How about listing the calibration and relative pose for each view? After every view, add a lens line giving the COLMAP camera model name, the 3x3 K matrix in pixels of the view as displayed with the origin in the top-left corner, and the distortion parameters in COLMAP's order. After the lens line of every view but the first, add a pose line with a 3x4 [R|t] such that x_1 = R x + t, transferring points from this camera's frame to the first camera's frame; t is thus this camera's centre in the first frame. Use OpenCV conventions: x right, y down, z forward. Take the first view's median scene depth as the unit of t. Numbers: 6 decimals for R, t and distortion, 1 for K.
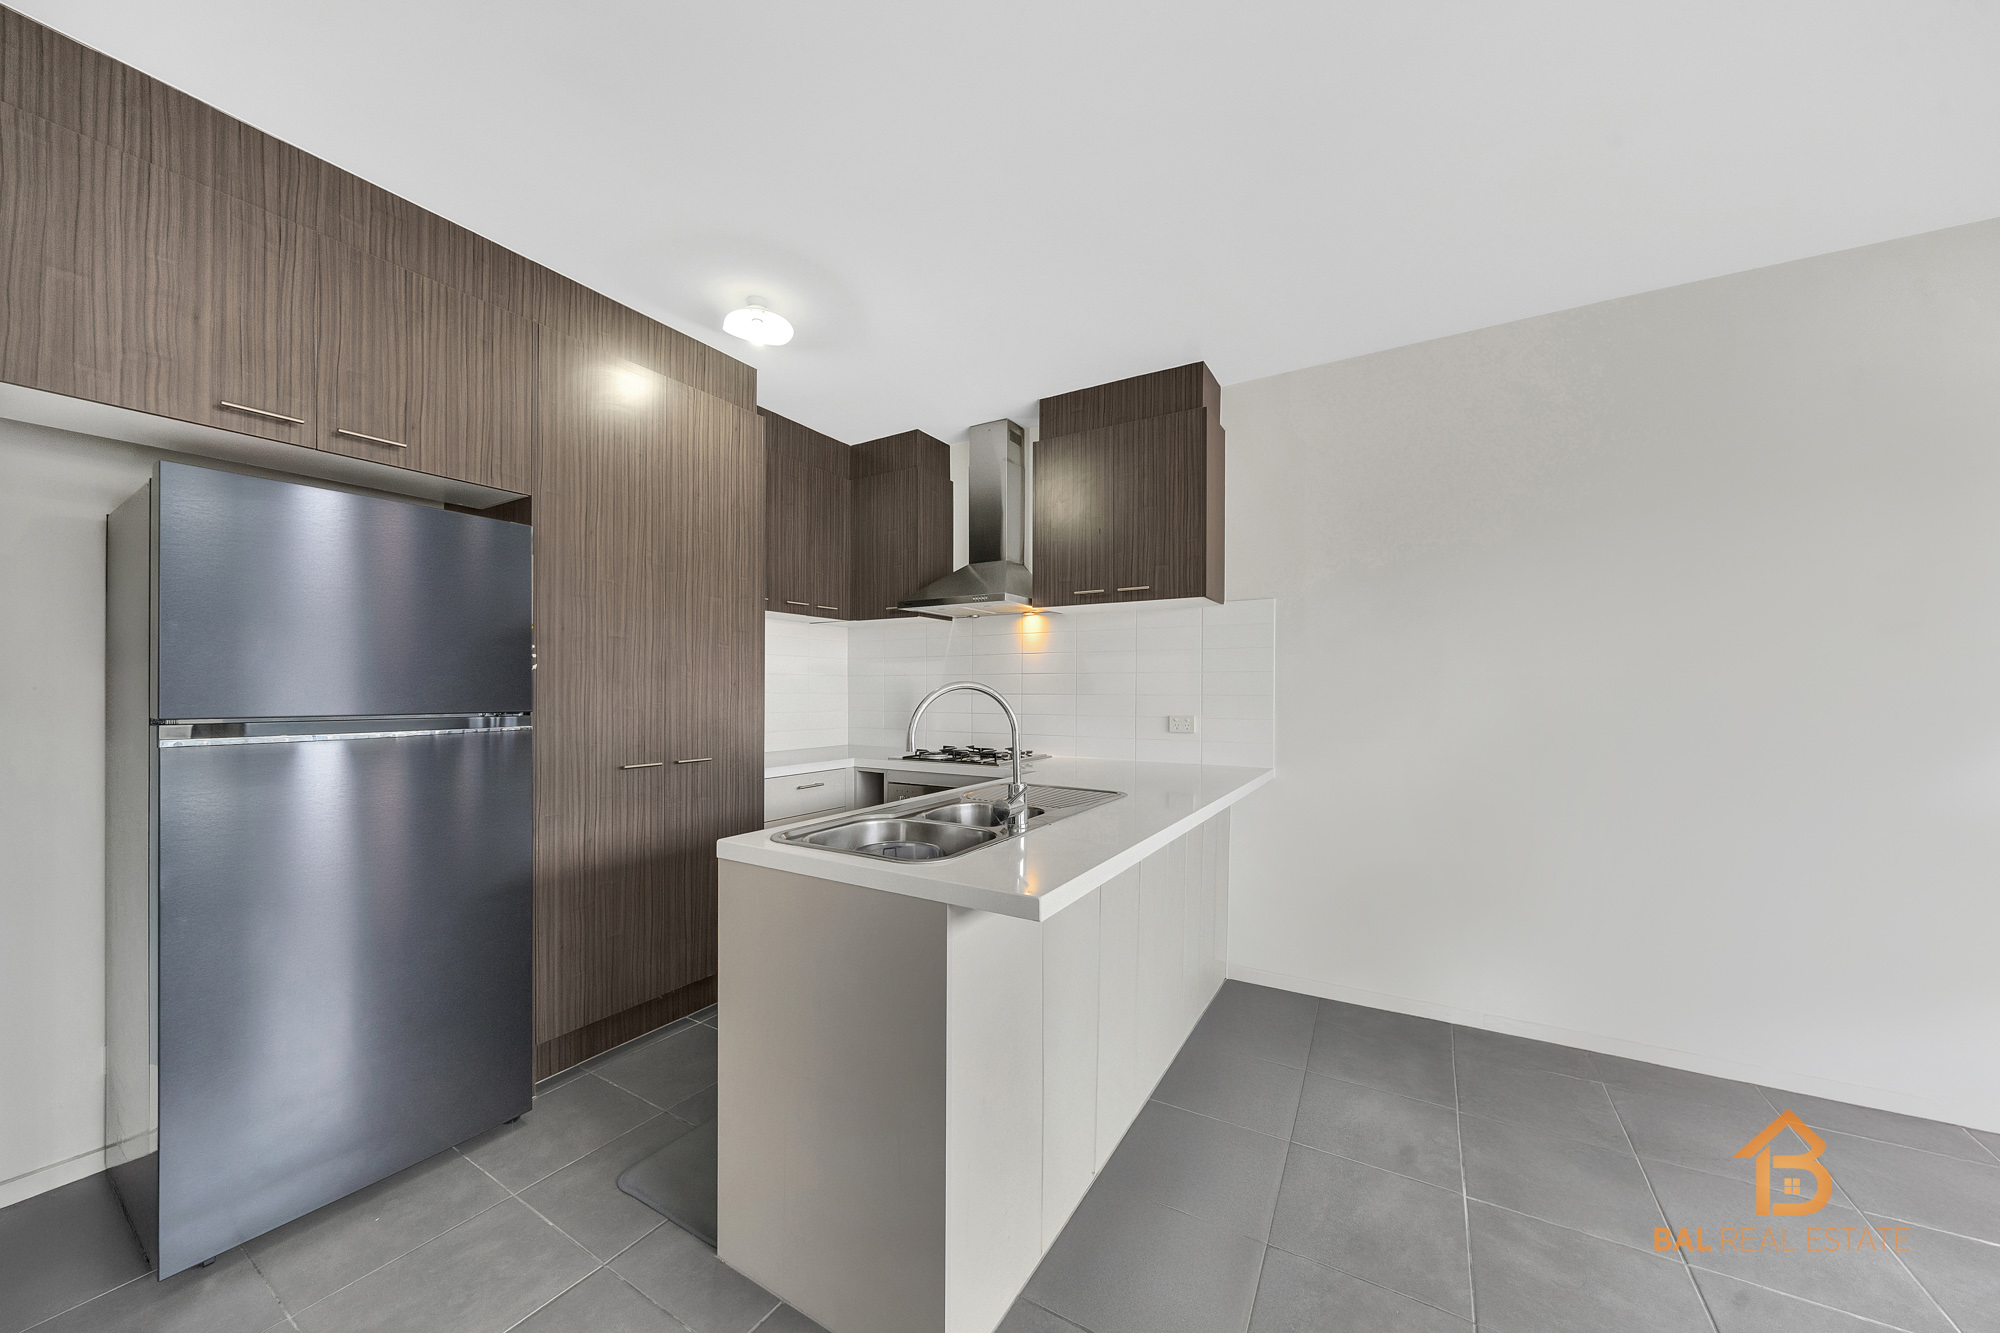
lens RADIAL K [[690.4, 0, 1005.1], [0, 690.4, 686.8], [0, 0, 1]] dist [-0.001564, -0.000053]
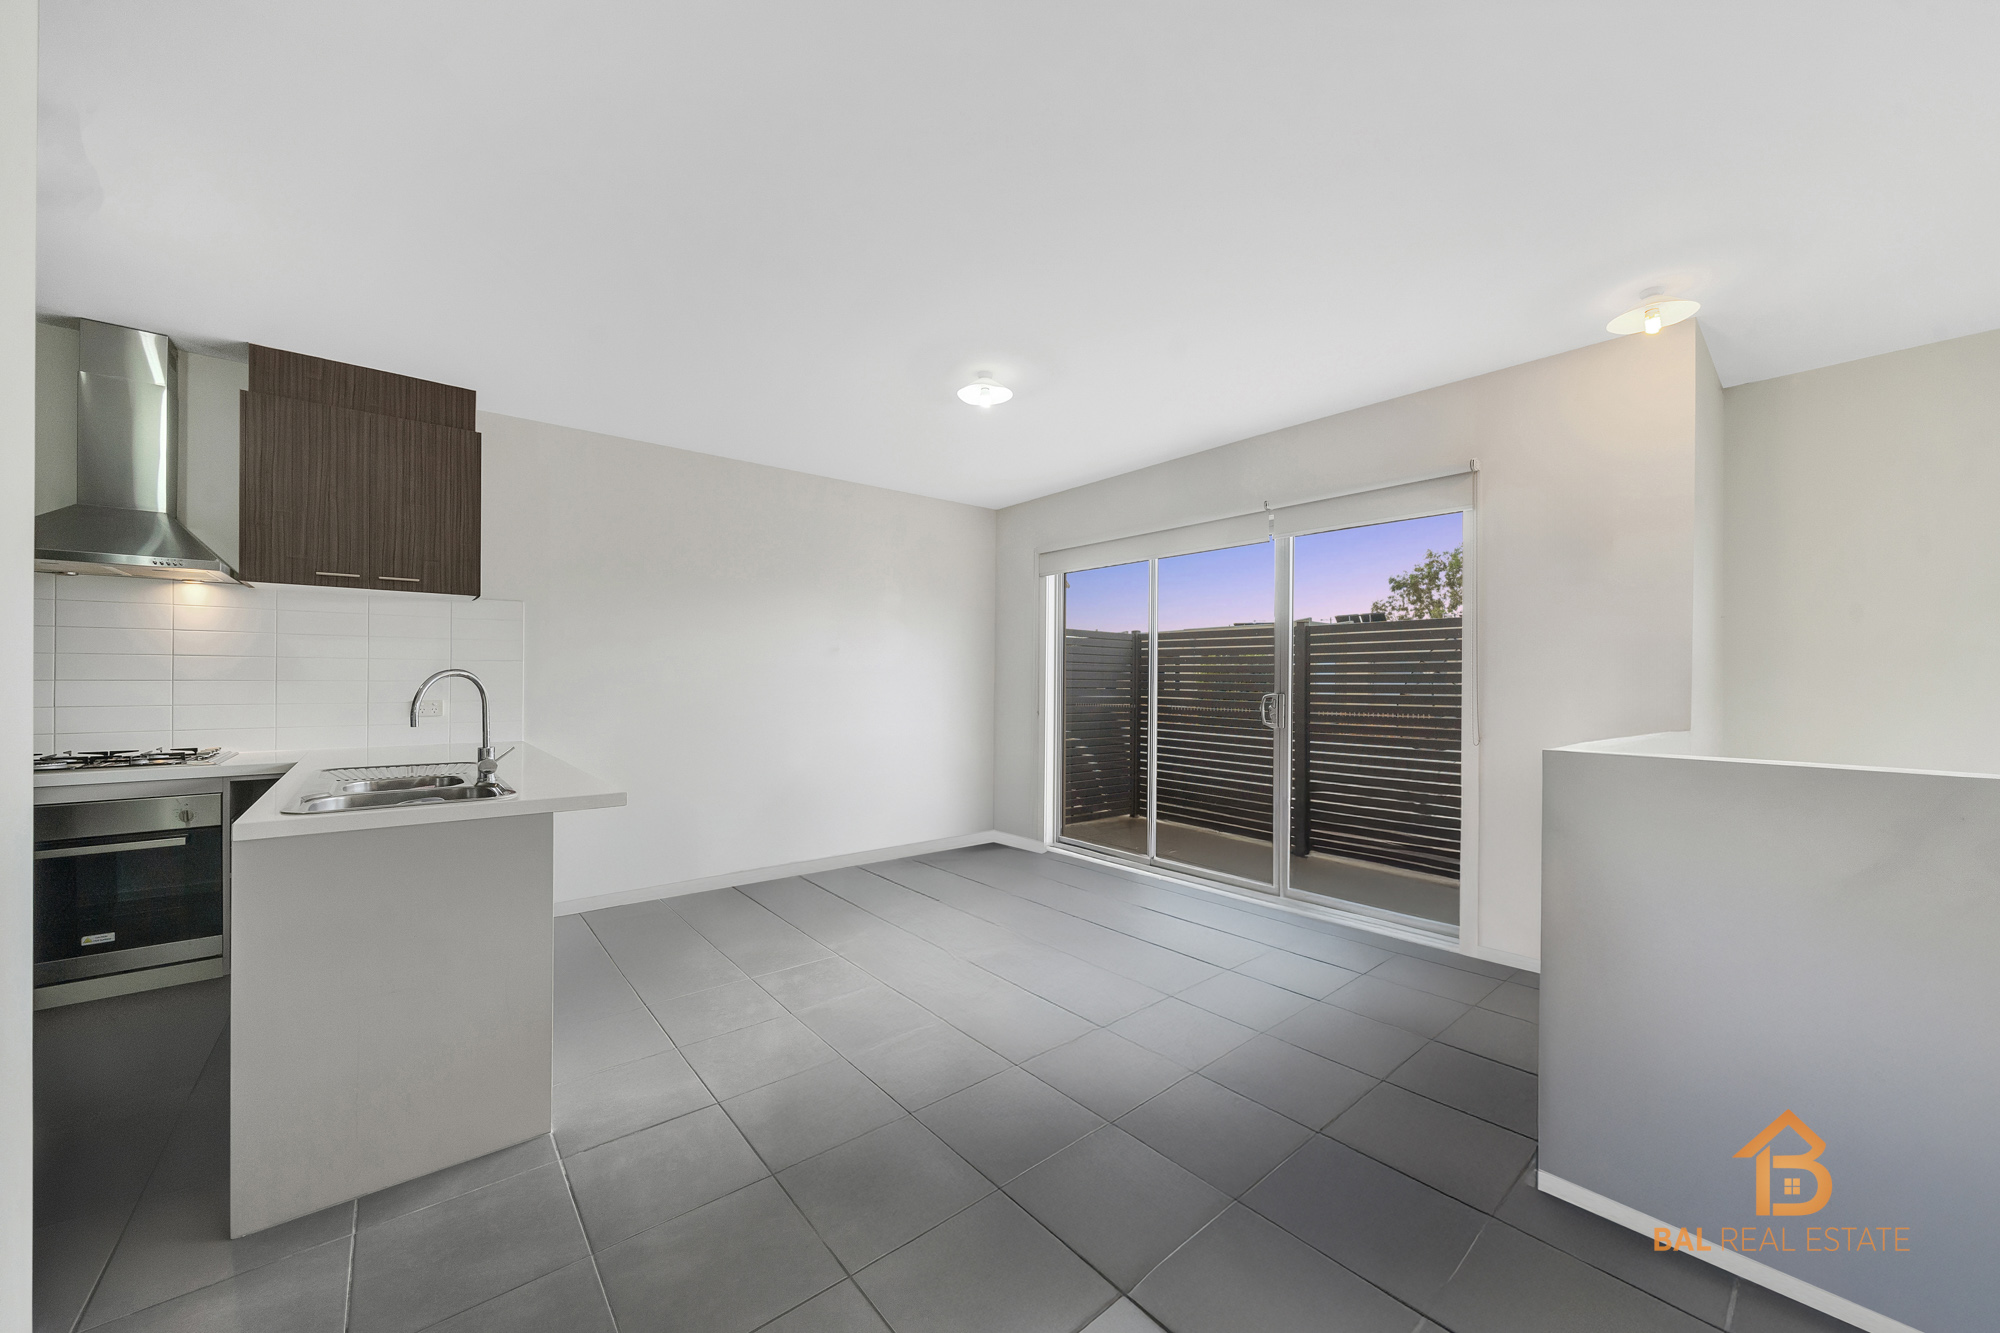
lens RADIAL K [[734.3, 0, 996.4], [0, 734.3, 679.1], [0, 0, 1]] dist [-0.006735, 0.000094]
pose [[0.327052, 0.004193, 0.944997, -0.564105], [-0.007279, 0.999972, -0.001918, 0.005071], [-0.944978, -0.006251, 0.327074, -0.219237]]
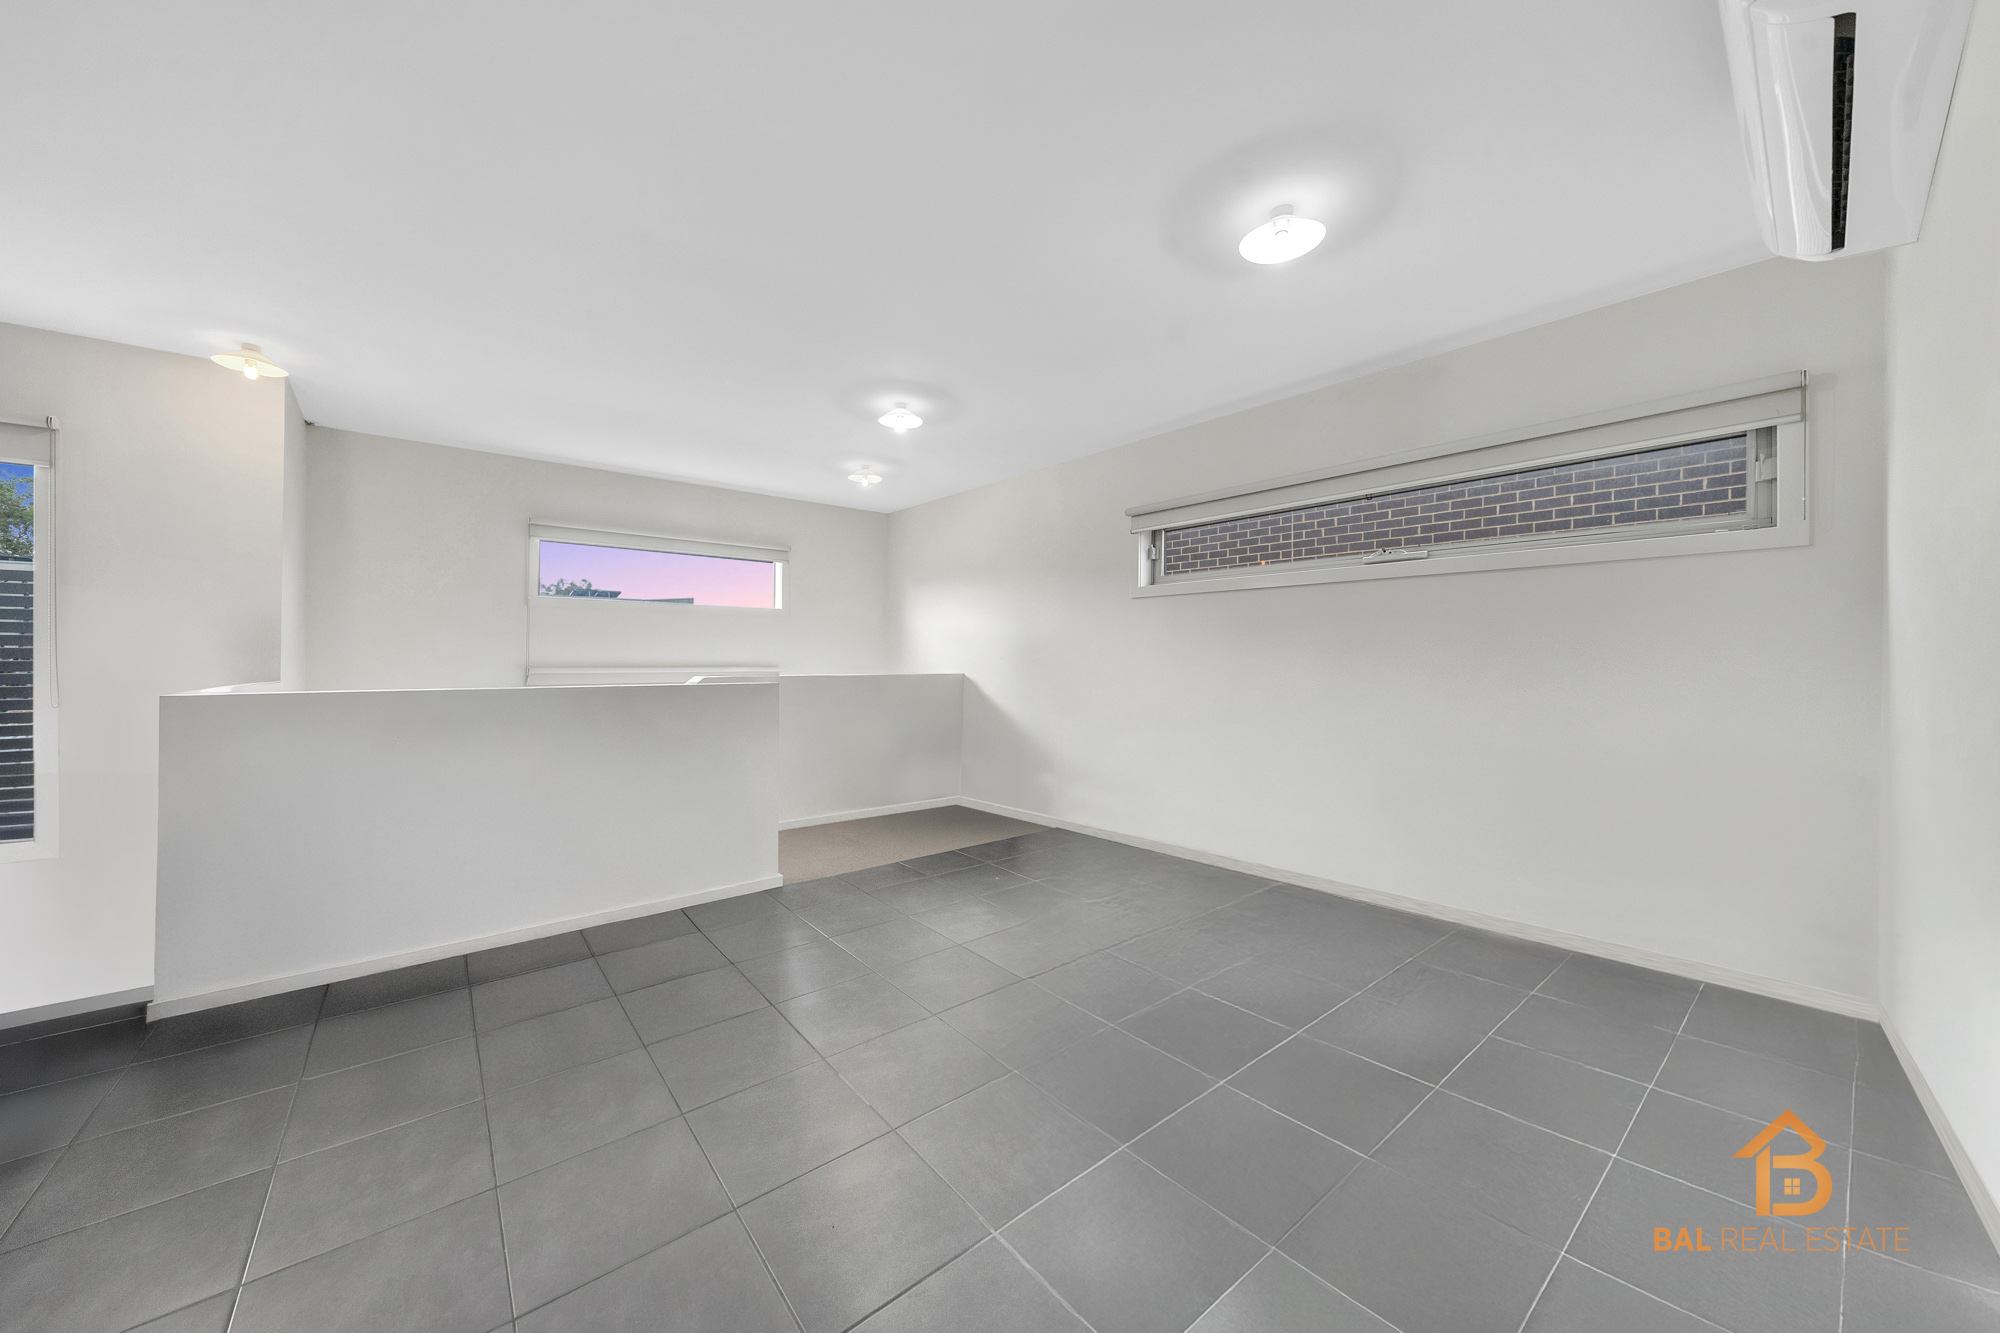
lens RADIAL K [[690.4, 0, 1007.4], [0, 690.4, 652.9], [0, 0, 1]] dist [-0.001564, -0.000053]
pose [[-0.946187, -0.008530, 0.323507, -0.977596], [-0.009098, 0.999959, -0.000242, 0.008026], [-0.323492, -0.003172, -0.946226, -0.027371]]
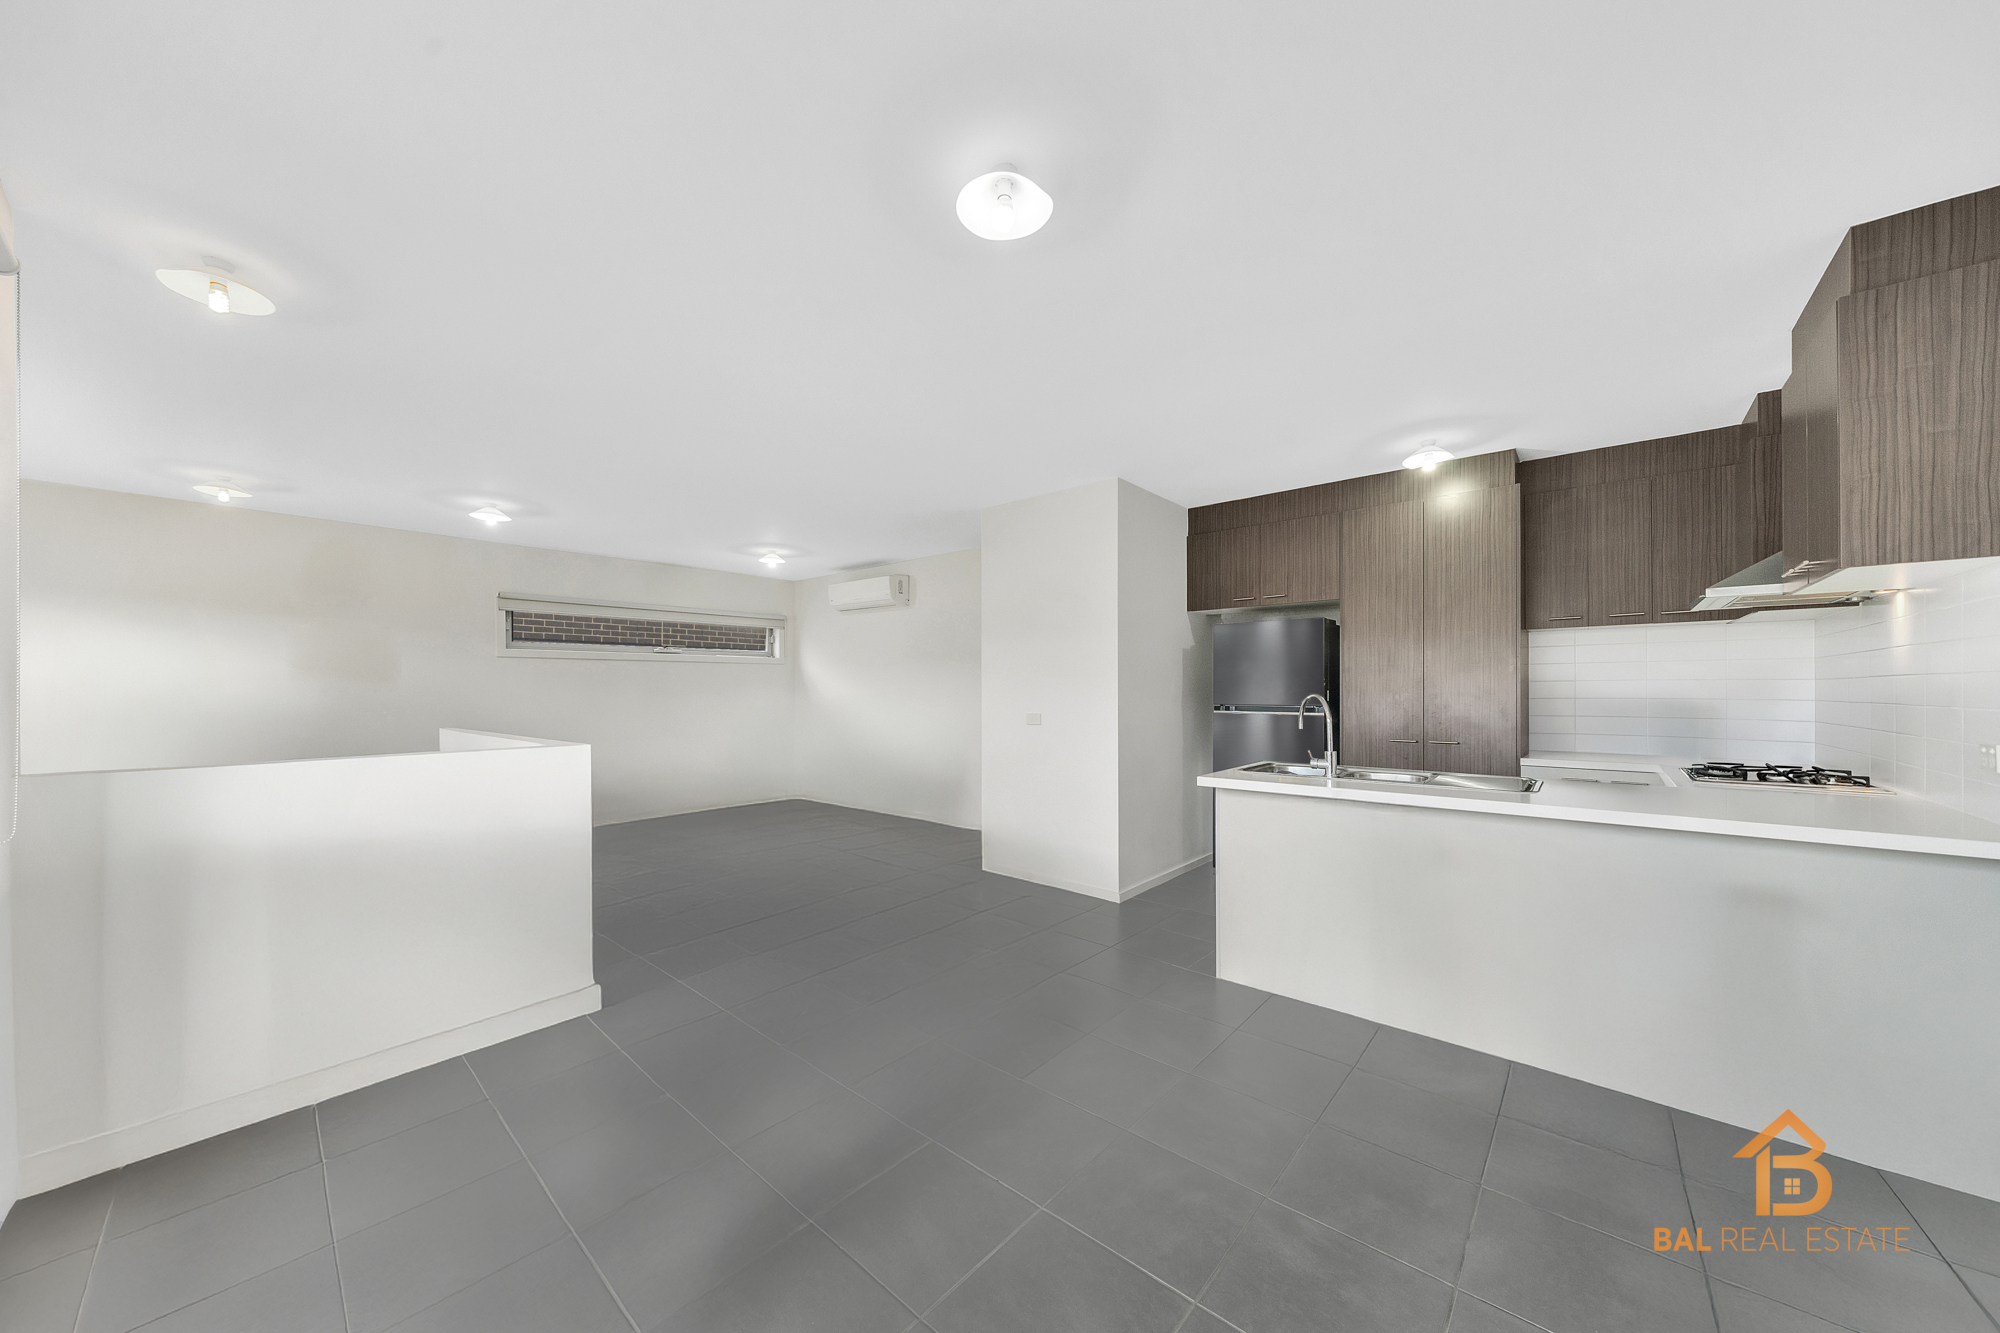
lens RADIAL K [[690.4, 0, 1002.4], [0, 690.4, 686.0], [0, 0, 1]] dist [-0.001564, -0.000053]
pose [[-0.163670, -0.007889, -0.986484, 1.308129], [0.002690, 0.999961, -0.008443, -0.007396], [0.986512, -0.004036, -0.163642, 0.322822]]
